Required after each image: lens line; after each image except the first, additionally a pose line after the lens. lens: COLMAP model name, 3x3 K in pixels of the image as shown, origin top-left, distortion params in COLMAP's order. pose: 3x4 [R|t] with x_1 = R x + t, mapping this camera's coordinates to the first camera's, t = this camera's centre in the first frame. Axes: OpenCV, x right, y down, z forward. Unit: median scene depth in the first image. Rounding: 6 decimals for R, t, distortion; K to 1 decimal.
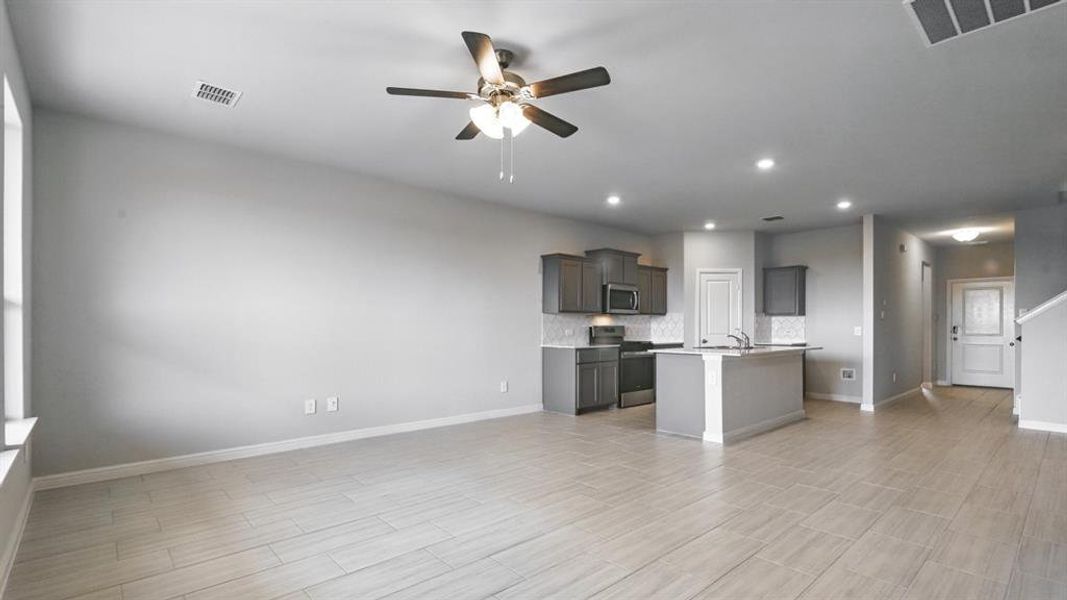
lens RADIAL K [[490.7, 0, 537.5], [0, 490.7, 328.7], [0, 0, 1]] dist [0.000312, 0.000395]
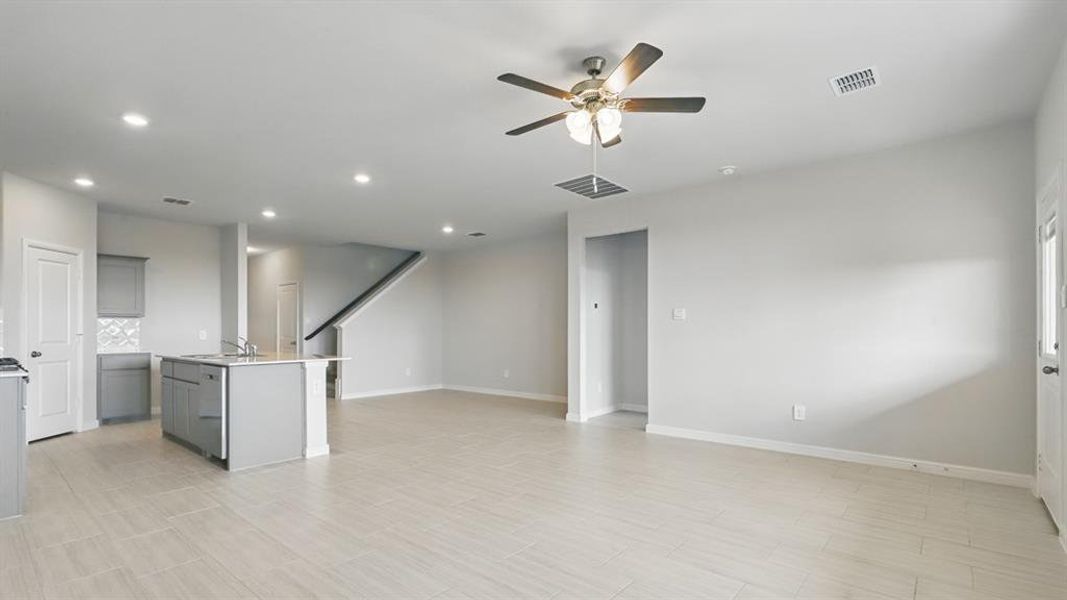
lens RADIAL K [[490.7, 0, 537.5], [0, 490.7, 328.7], [0, 0, 1]] dist [0.000312, 0.000395]
pose [[-0.119053, 0.004030, 0.992880, -0.393523], [0.005301, 0.999980, -0.003423, -0.001568], [-0.992874, 0.004855, -0.119072, 0.458630]]
